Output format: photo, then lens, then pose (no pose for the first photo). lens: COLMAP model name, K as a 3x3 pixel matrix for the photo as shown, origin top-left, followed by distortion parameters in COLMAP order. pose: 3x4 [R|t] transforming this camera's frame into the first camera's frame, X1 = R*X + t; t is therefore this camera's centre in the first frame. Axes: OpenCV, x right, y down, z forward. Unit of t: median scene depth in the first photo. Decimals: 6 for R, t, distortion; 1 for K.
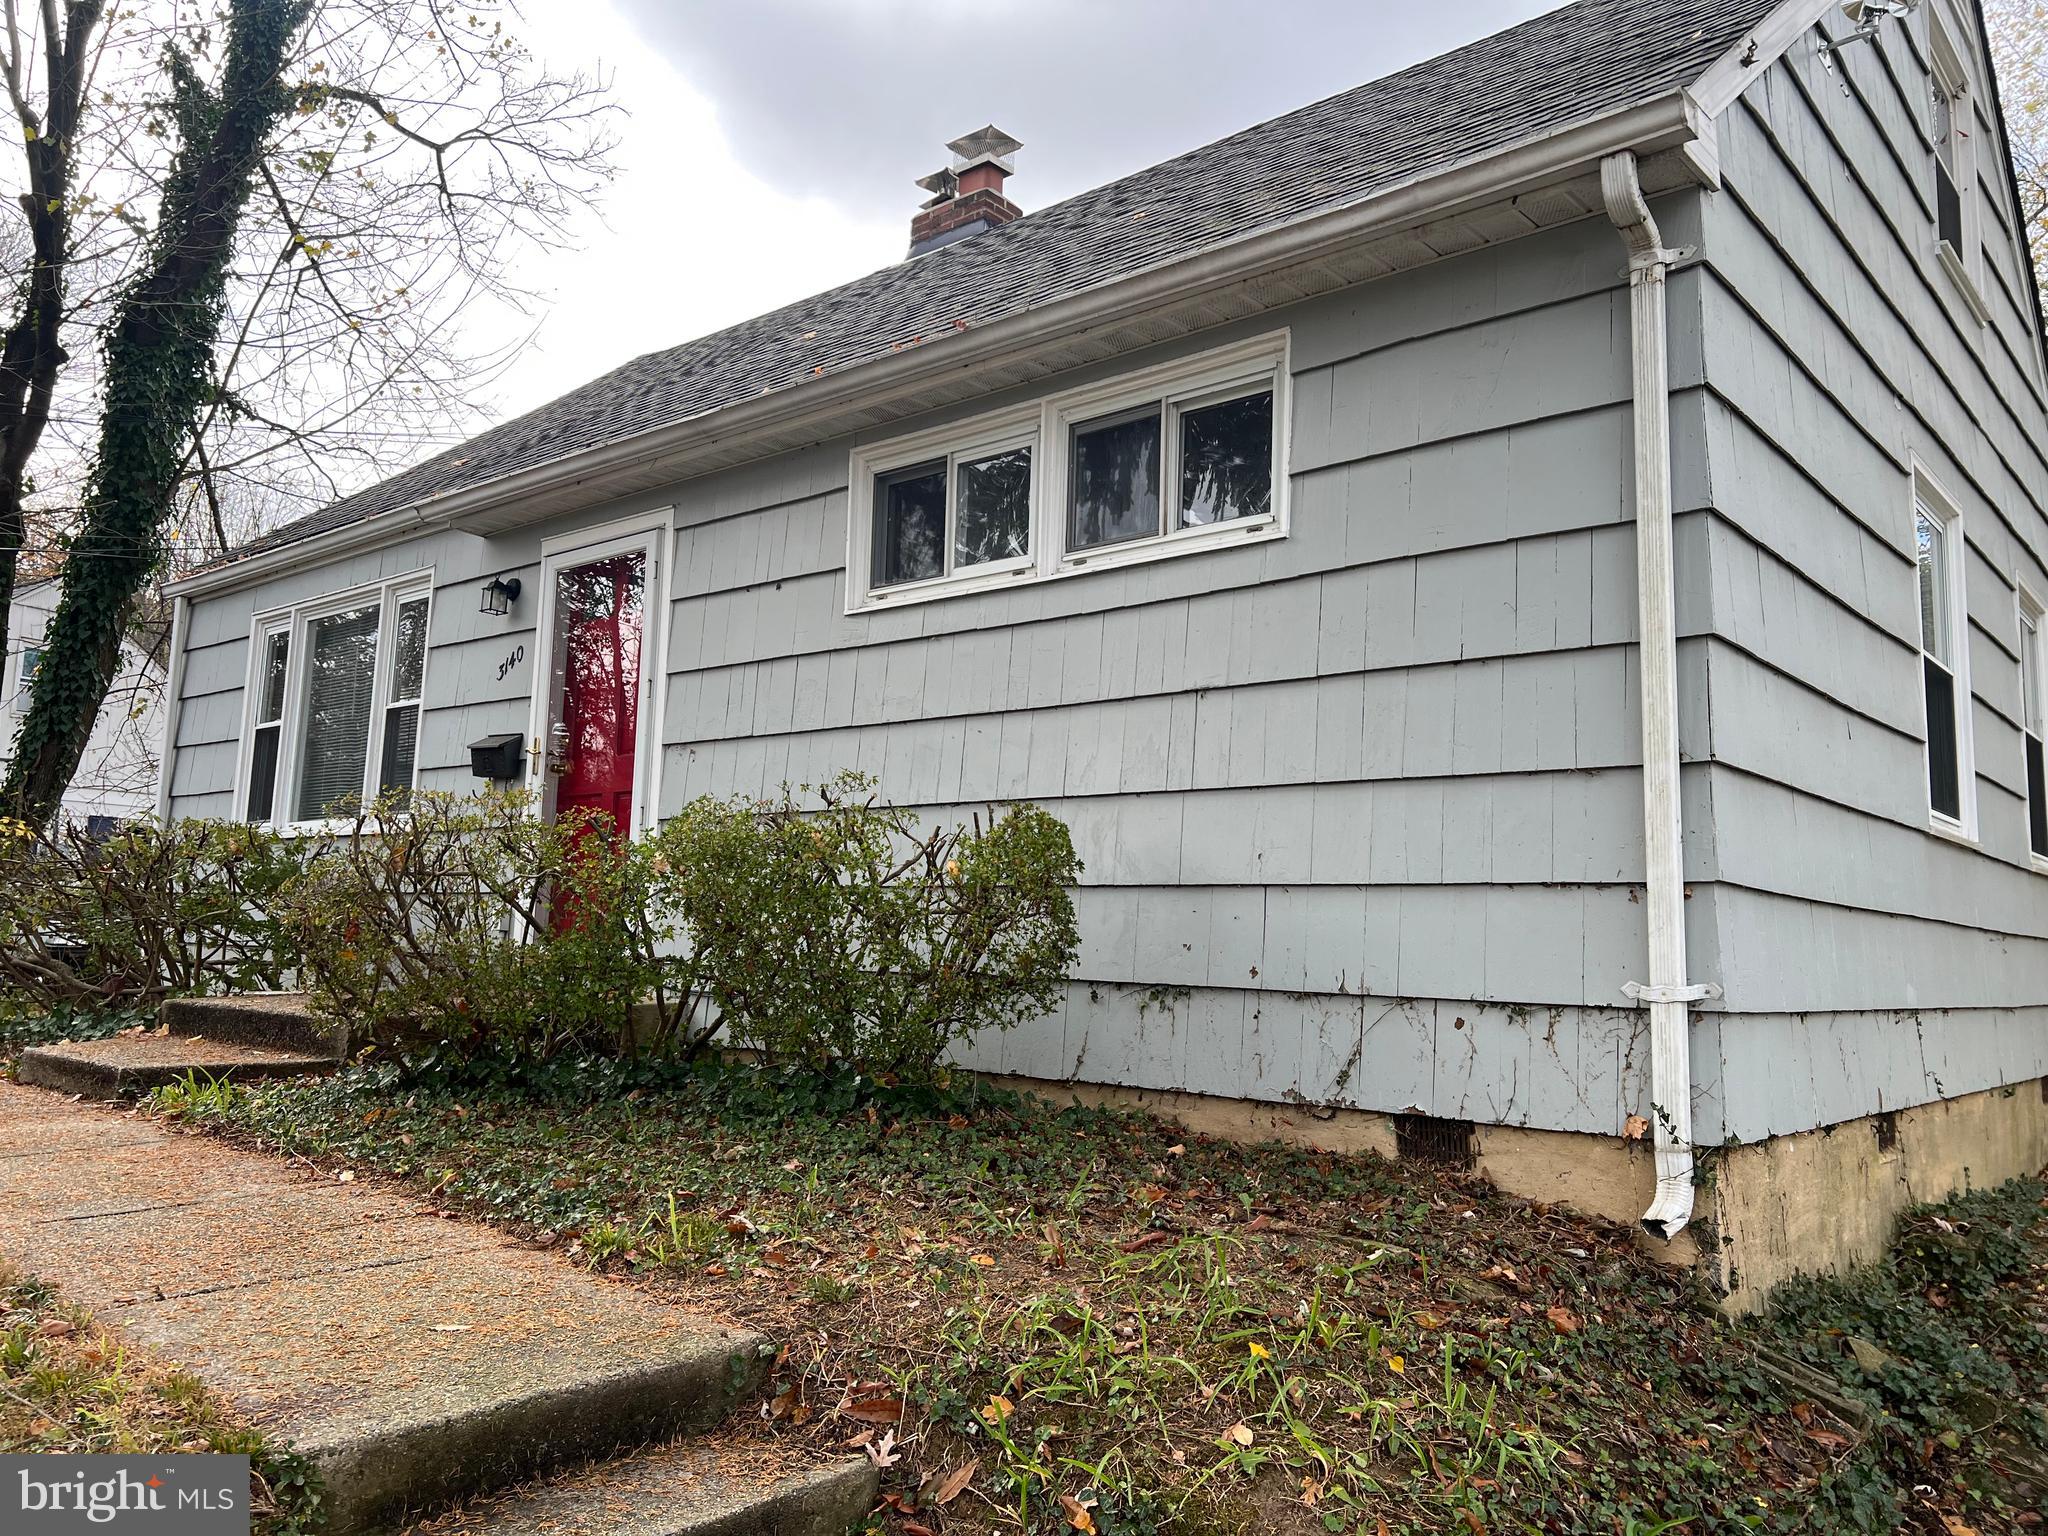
lens RADIAL K [[1560.5, 0, 1039.9], [0, 1560.5, 752.8], [0, 0, 1]] dist [0.028323, -0.004682]
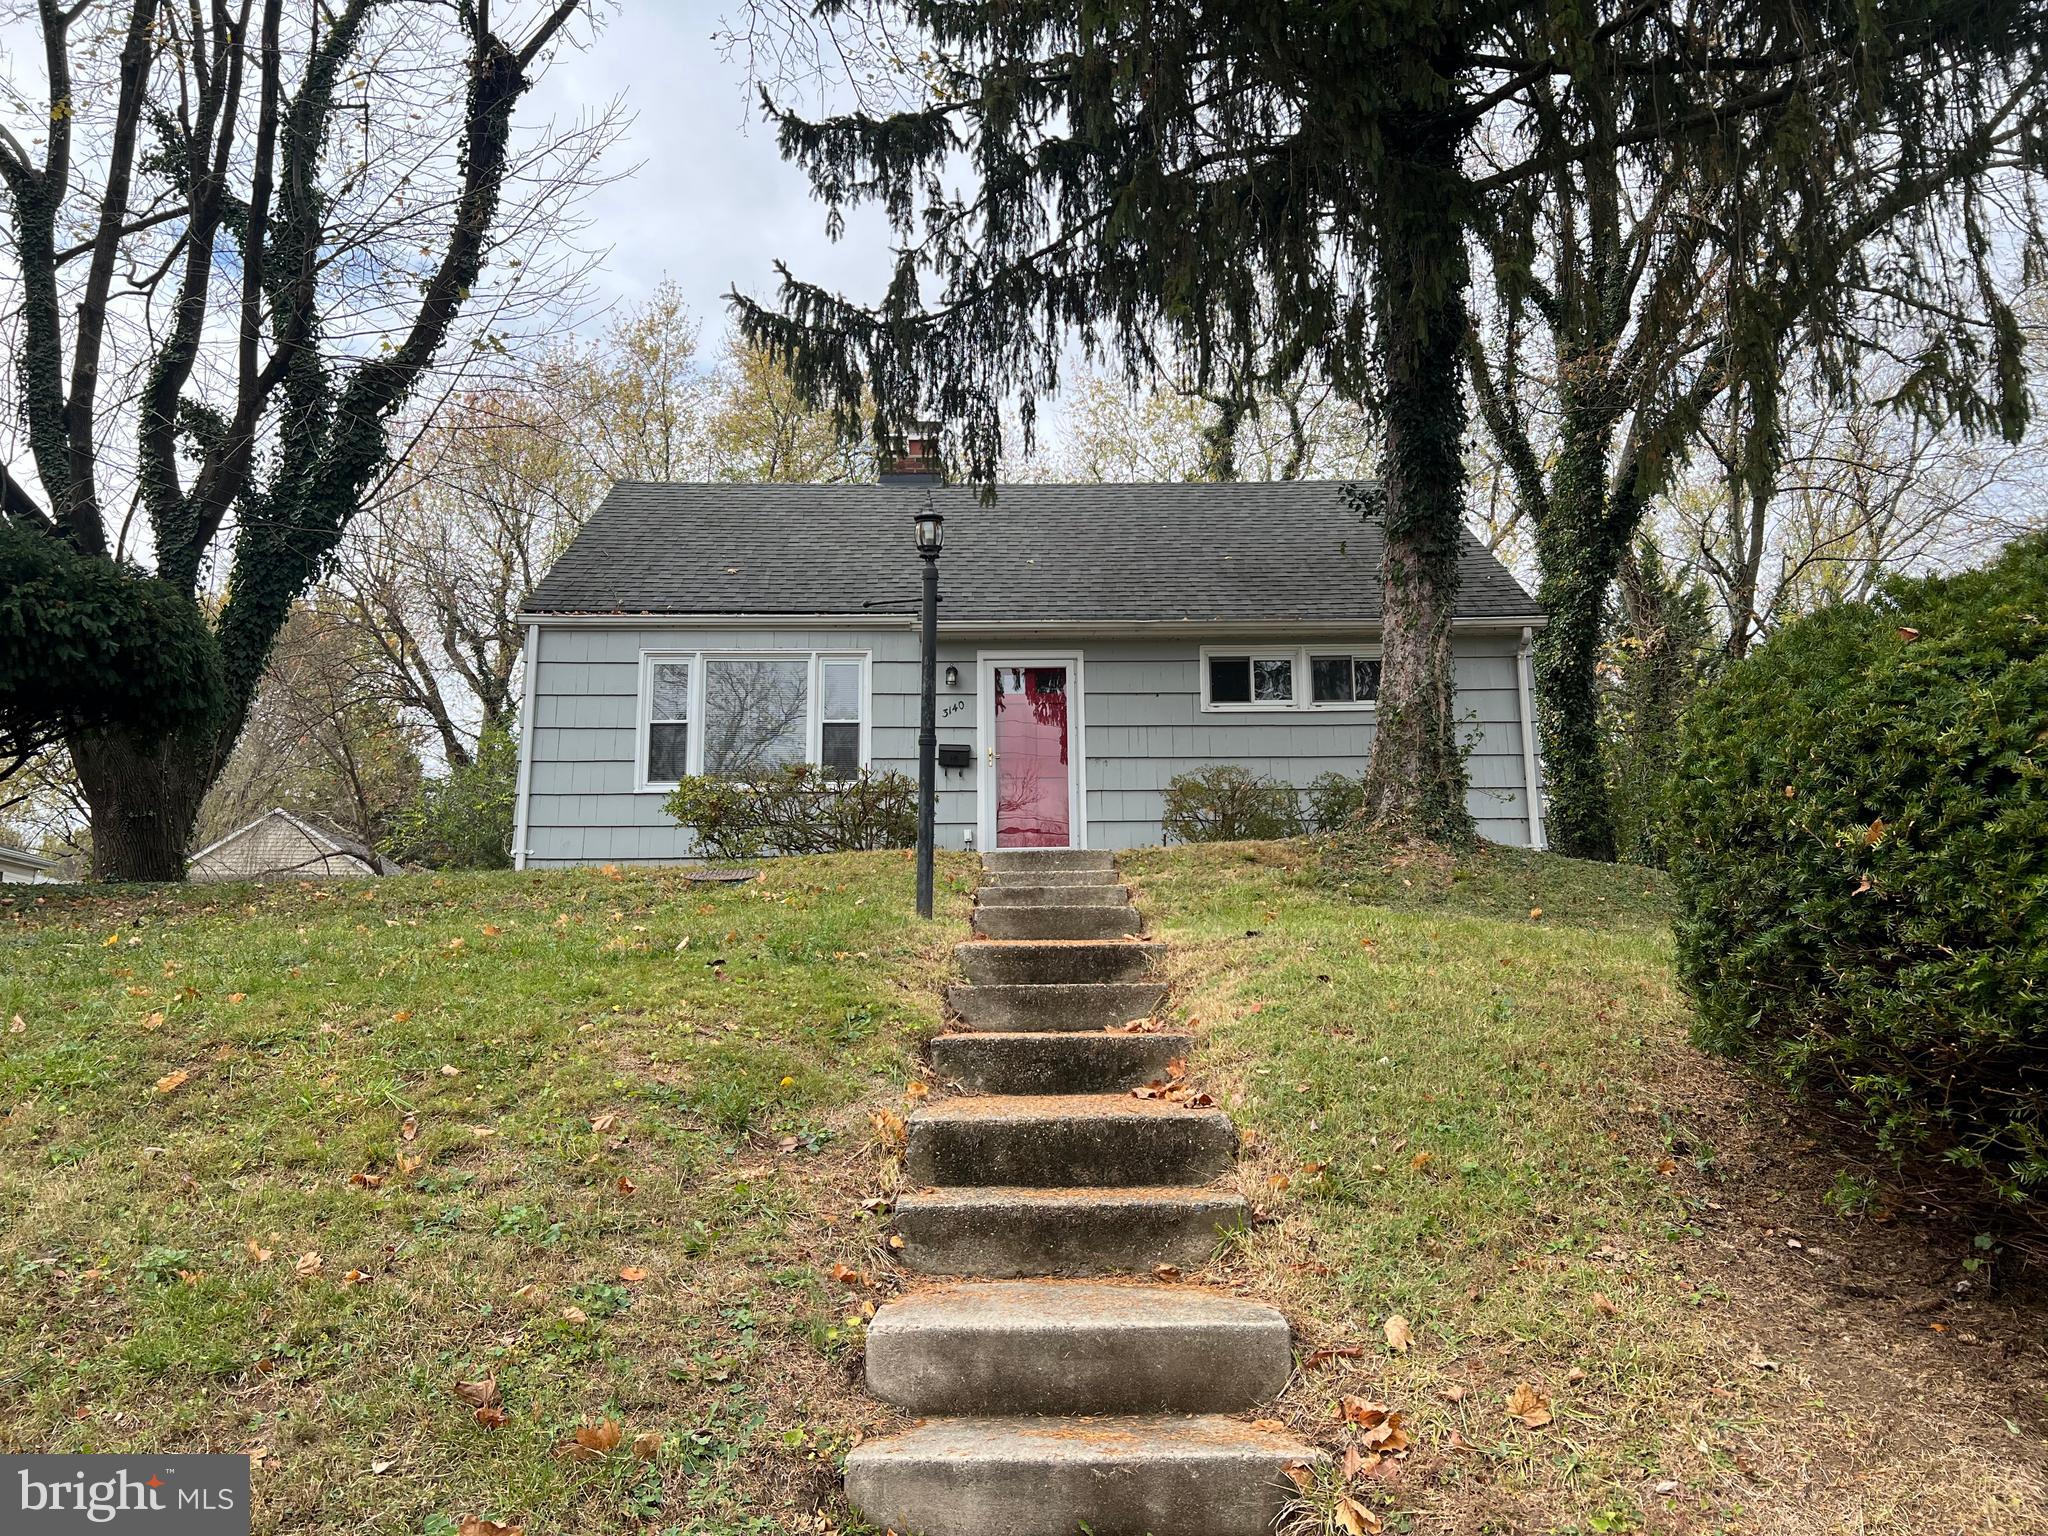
lens RADIAL K [[1560.5, 0, 1023.1], [0, 1560.5, 768.3], [0, 0, 1]] dist [0.028323, -0.004682]
pose [[0.774941, 0.085821, 0.626180, -1.928005], [-0.057520, 0.996203, -0.065349, 0.183179], [-0.629411, 0.014624, 0.776935, -0.769908]]
